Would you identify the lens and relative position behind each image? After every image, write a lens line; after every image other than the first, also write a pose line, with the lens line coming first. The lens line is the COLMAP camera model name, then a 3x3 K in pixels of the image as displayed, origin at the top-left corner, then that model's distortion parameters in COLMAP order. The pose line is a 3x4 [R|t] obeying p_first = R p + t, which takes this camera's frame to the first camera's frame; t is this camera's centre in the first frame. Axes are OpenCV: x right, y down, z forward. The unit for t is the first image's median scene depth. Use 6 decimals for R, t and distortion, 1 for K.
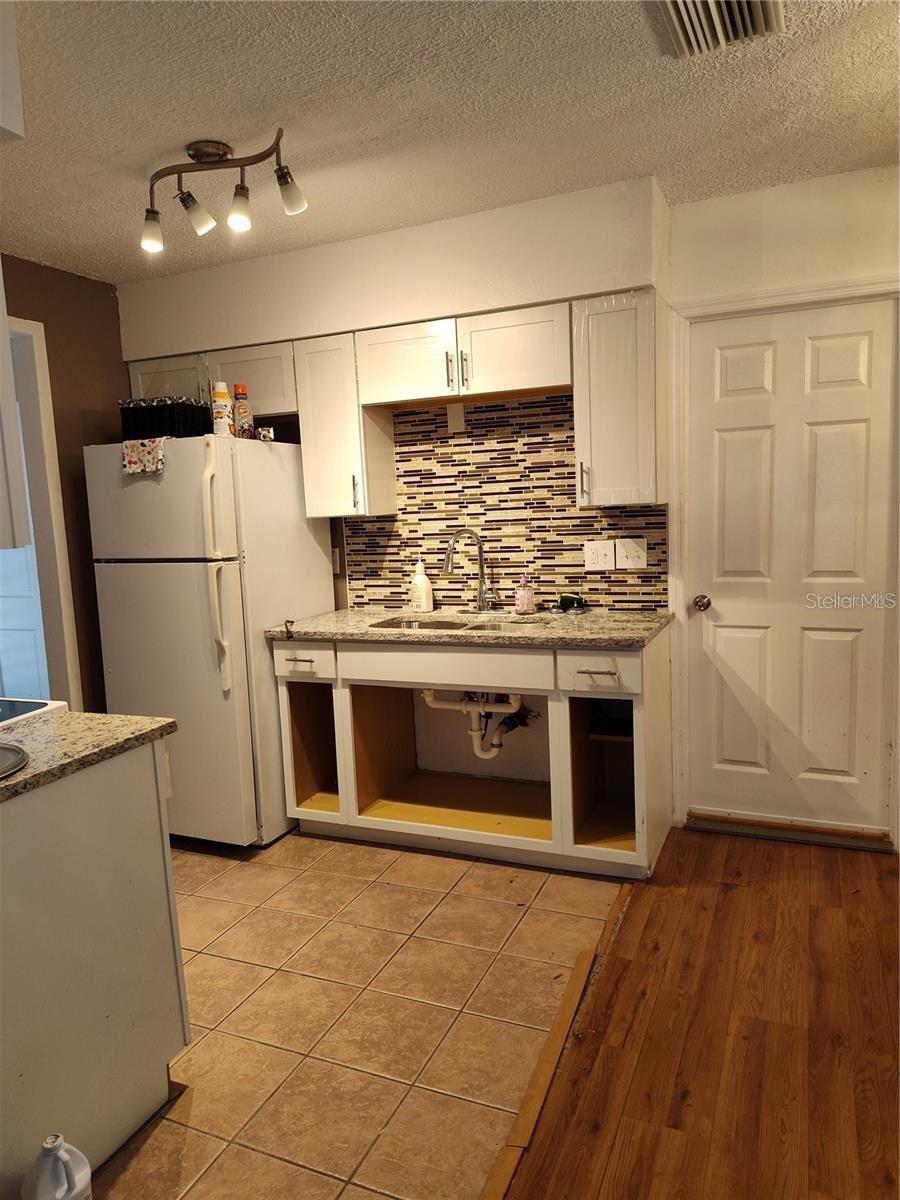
lens RADIAL K [[810.0, 0, 450.0], [0, 810.0, 600.0], [0, 0, 1]] dist [0.067964, -0.077781]
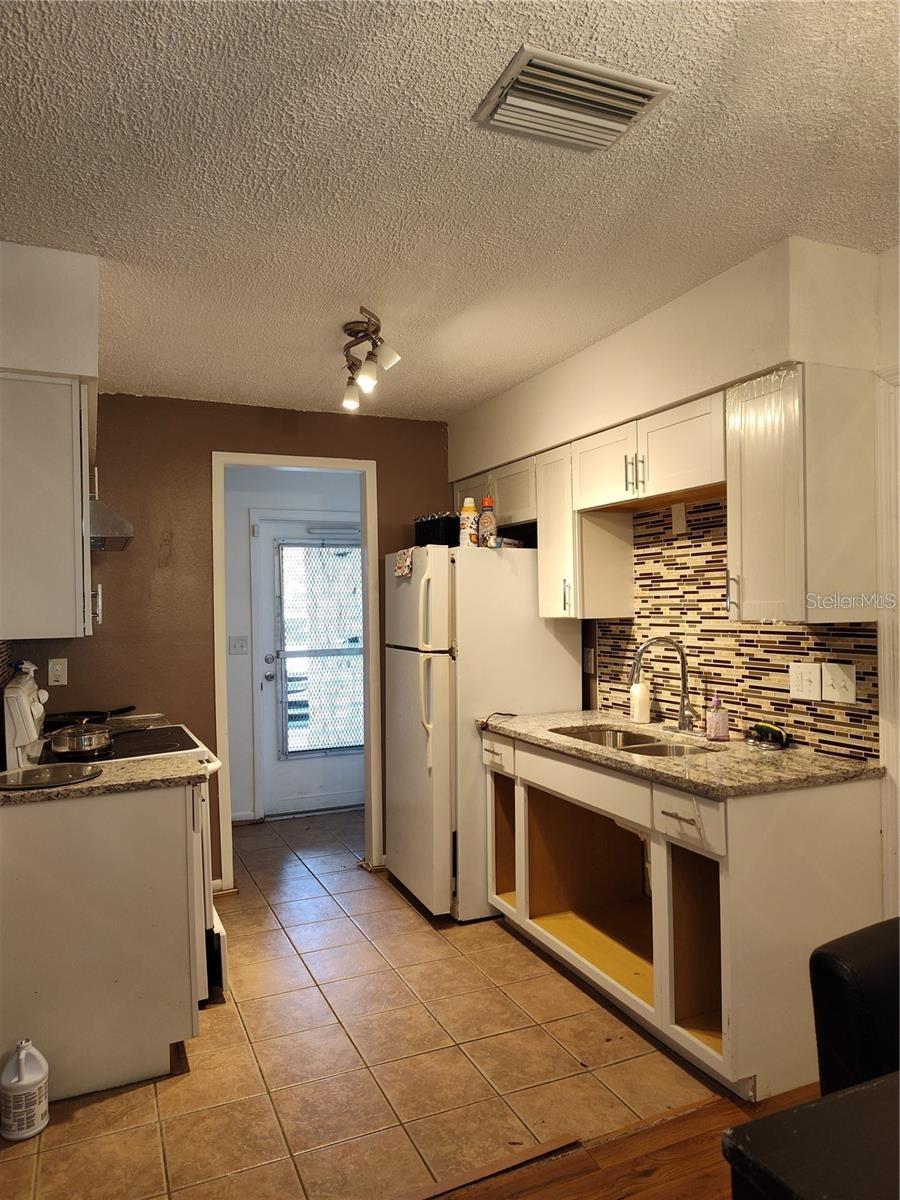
lens RADIAL K [[810.0, 0, 450.0], [0, 810.0, 600.0], [0, 0, 1]] dist [0.067964, -0.077781]
pose [[0.738894, 0.030506, -0.673131, 0.457402], [-0.099726, 0.992924, -0.064470, -0.046018], [0.666401, 0.114765, 0.736708, 0.150418]]
